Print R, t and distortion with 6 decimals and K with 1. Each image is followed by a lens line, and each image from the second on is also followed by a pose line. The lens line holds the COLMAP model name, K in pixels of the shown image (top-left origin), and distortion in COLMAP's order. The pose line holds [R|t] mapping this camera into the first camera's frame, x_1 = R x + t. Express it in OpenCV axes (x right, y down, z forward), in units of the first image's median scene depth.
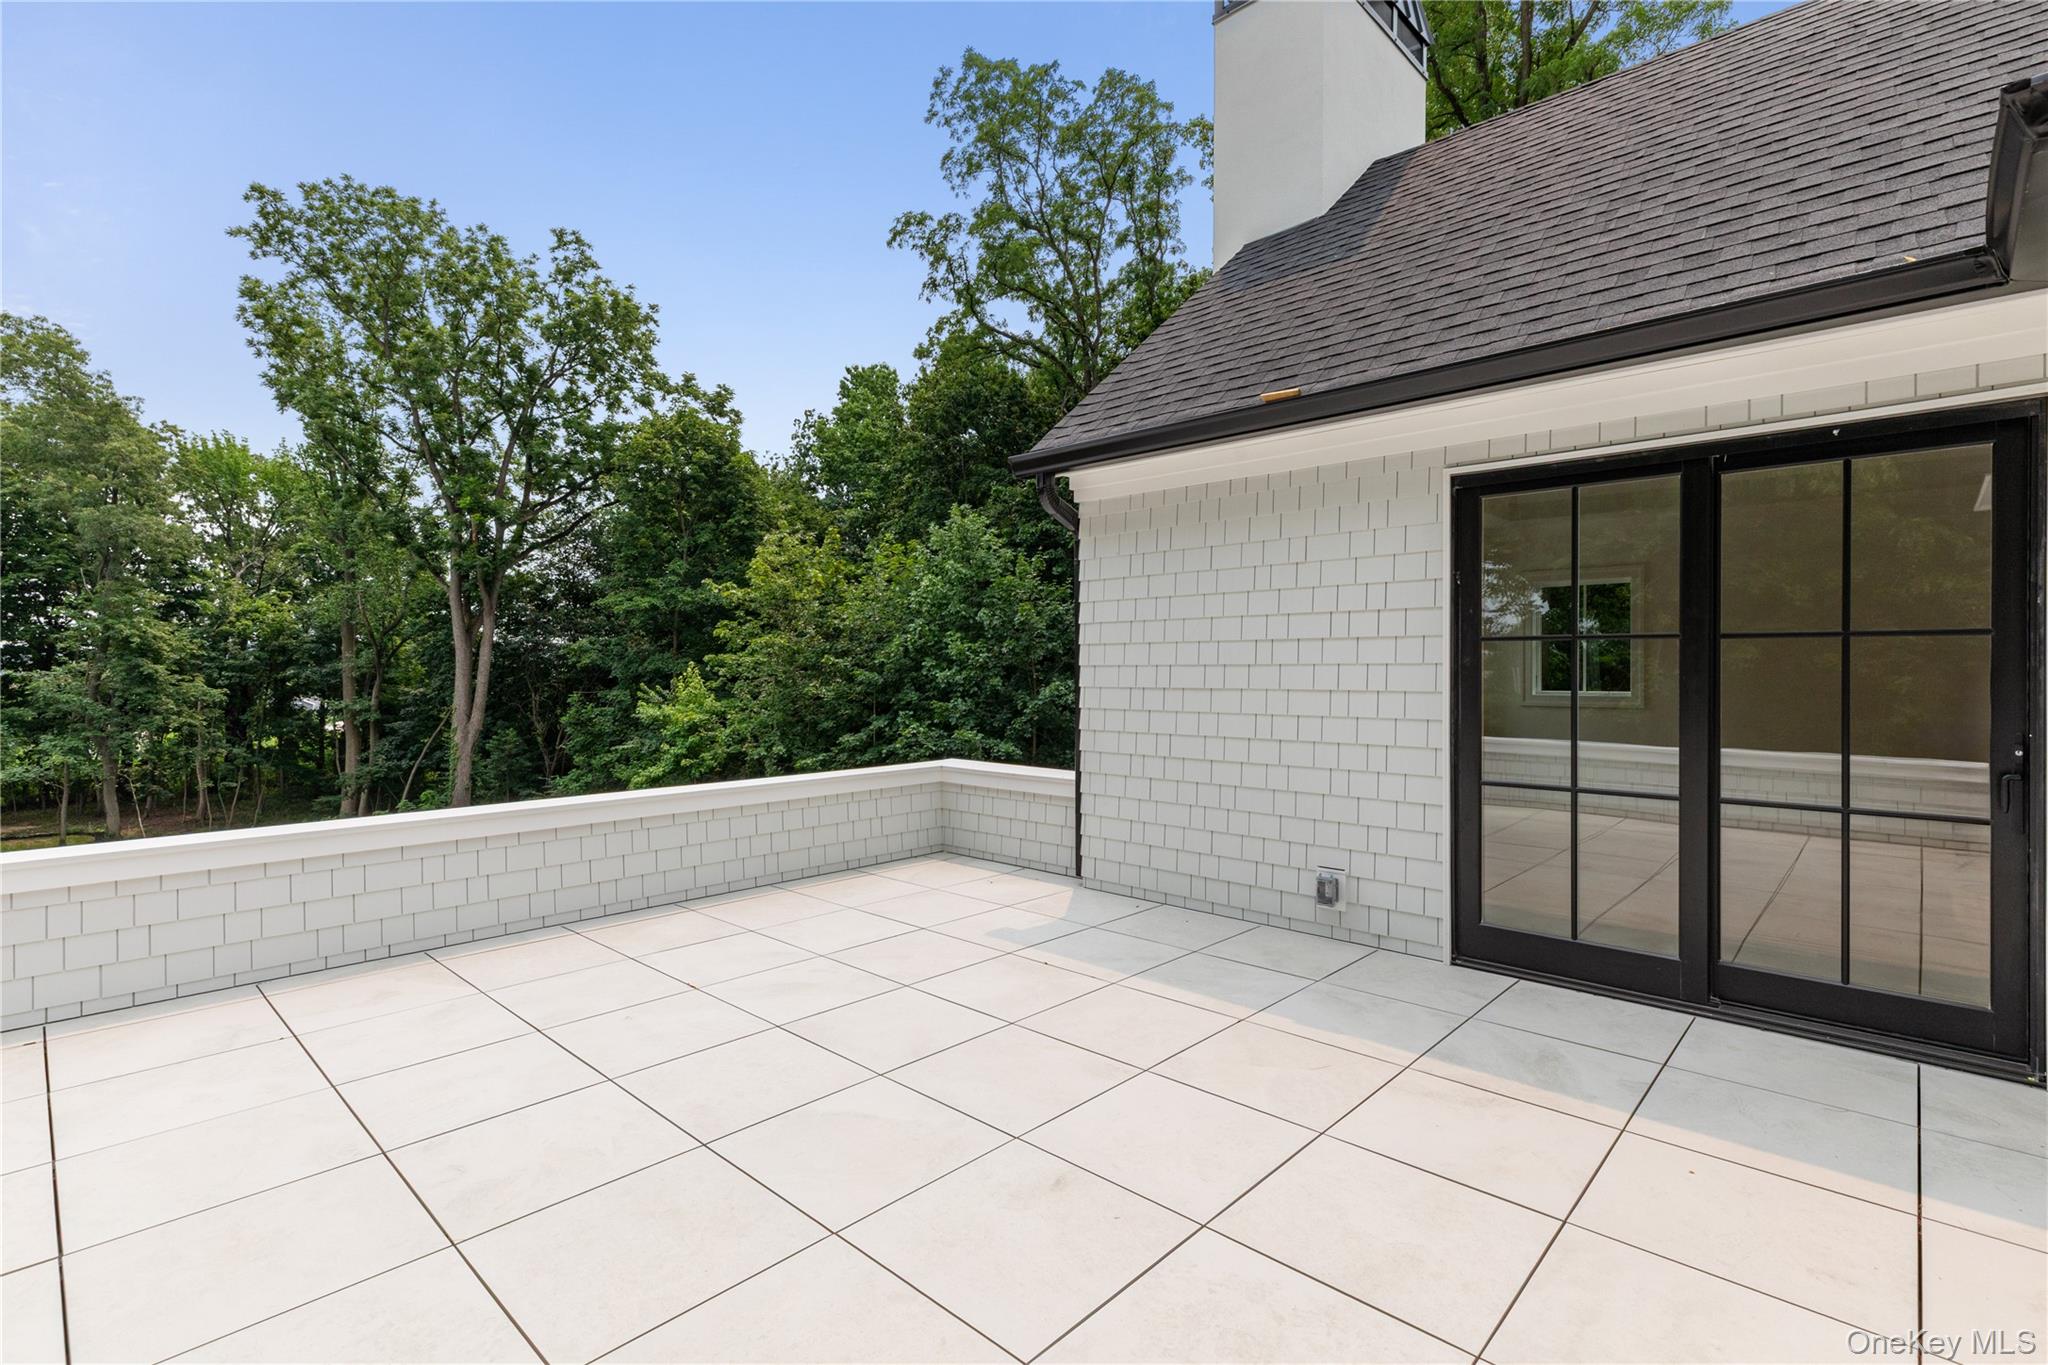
lens RADIAL K [[956.6, 0, 1039.2], [0, 956.6, 672.4], [0, 0, 1]] dist [0.009046, -0.001364]
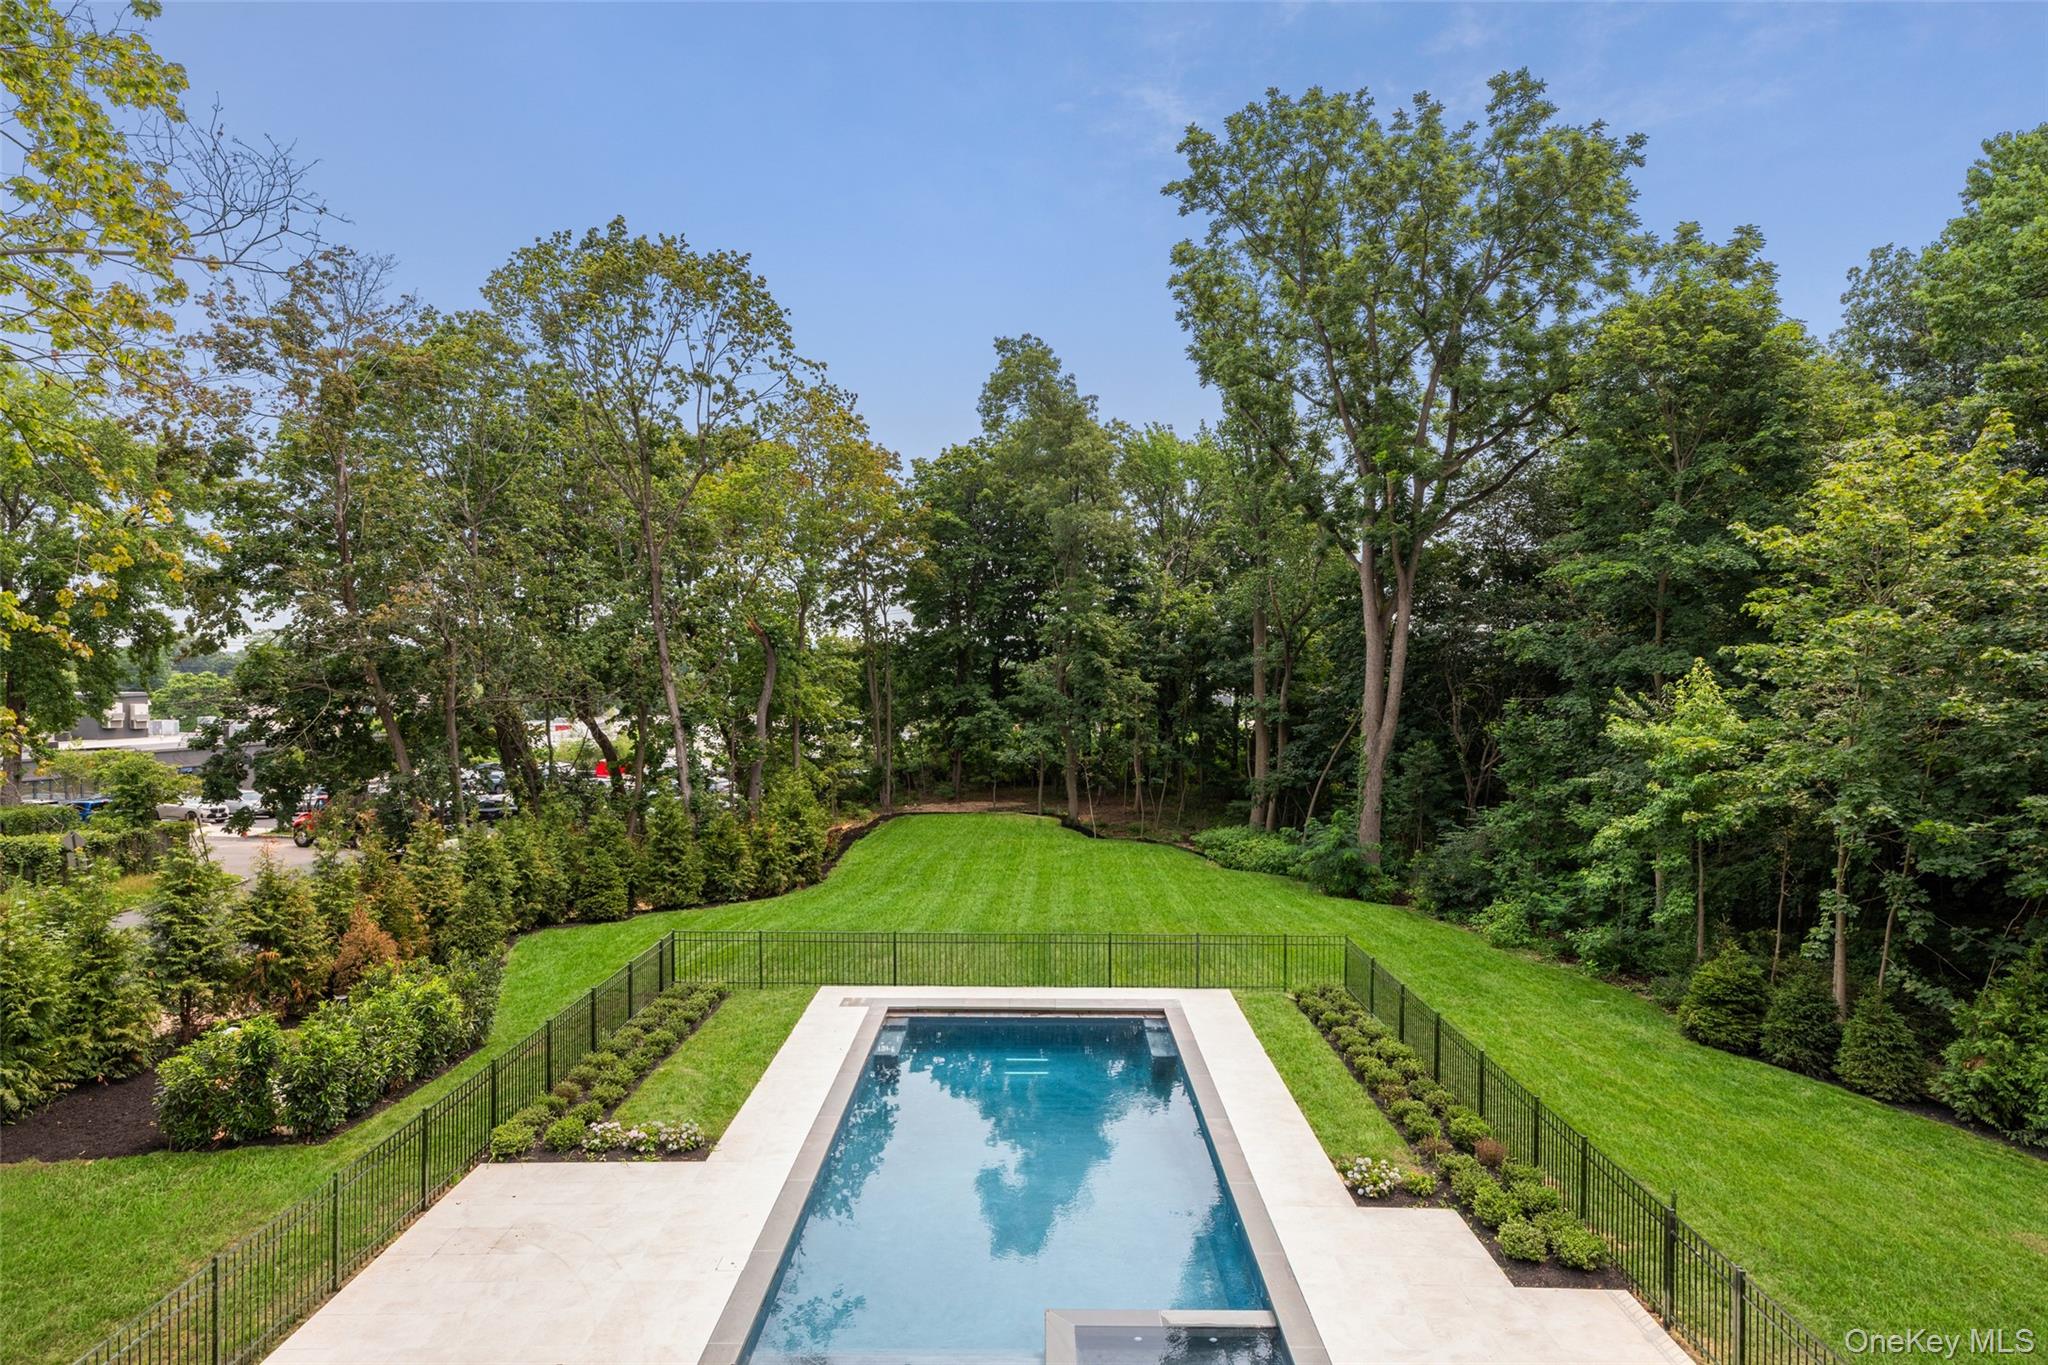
lens RADIAL K [[1180.8, 0, 1033.4], [0, 1180.8, 689.5], [0, 0, 1]] dist [0.030655, -0.002973]
pose [[0.687492, 0.022416, -0.725846, -0.065394], [-0.008361, 0.999702, 0.022954, -0.003162], [0.726144, -0.009712, 0.687474, 0.092126]]
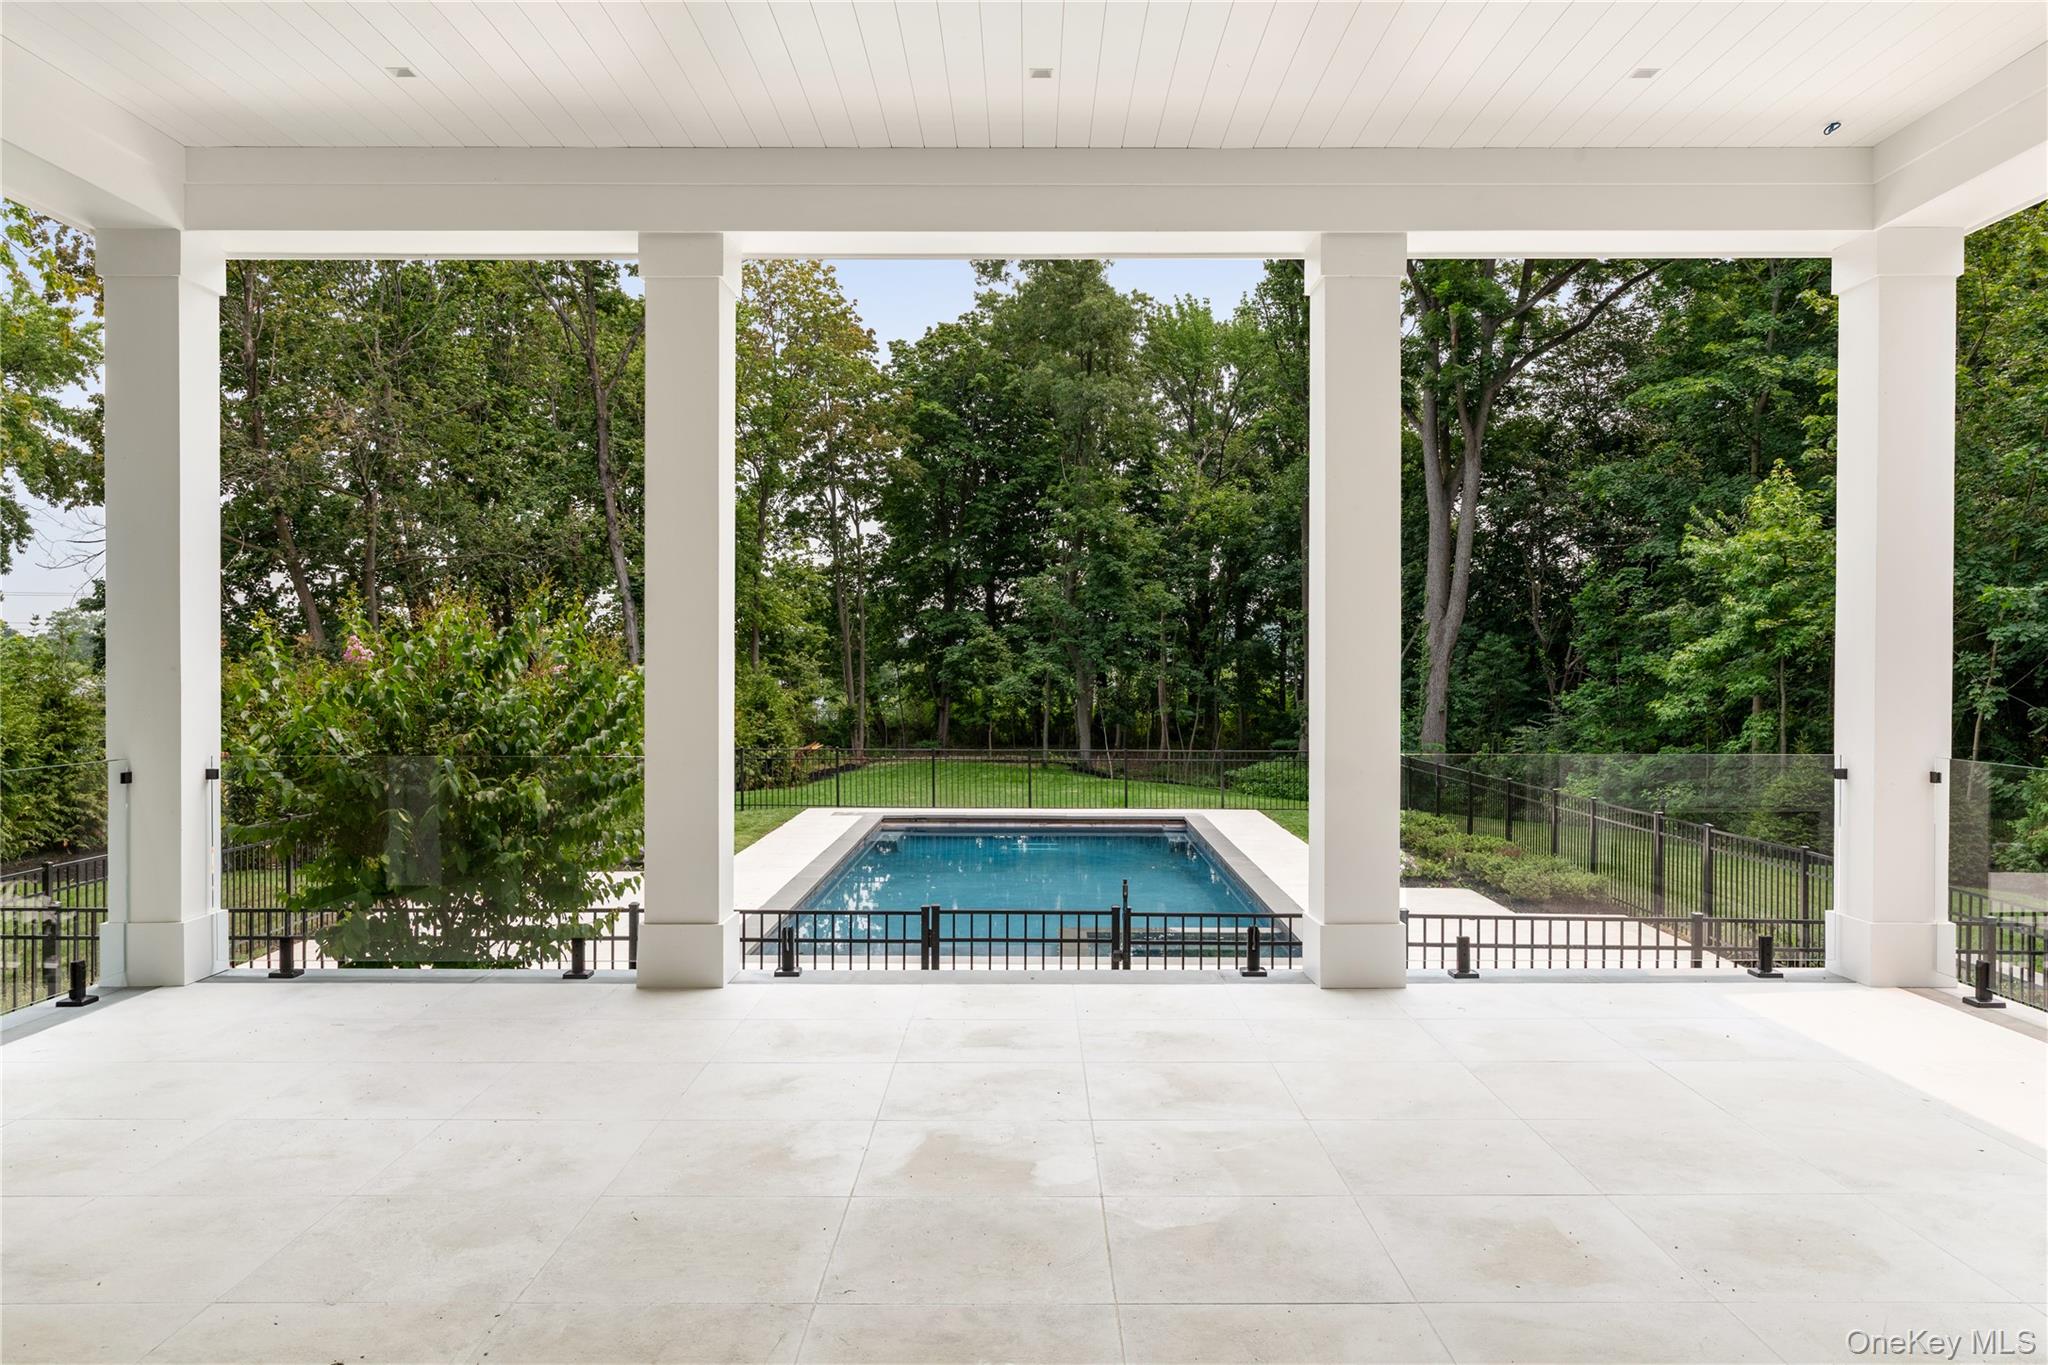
lens RADIAL K [[1519.1, 0, 1026.1], [0, 1519.1, 676.8], [0, 0, 1]] dist [0.027657, 0.000334]
pose [[0.683545, 0.008411, -0.729860, 0.001935], [-0.006284, 0.999964, 0.005639, 0.086627], [0.729881, 0.000732, 0.683574, 0.025511]]
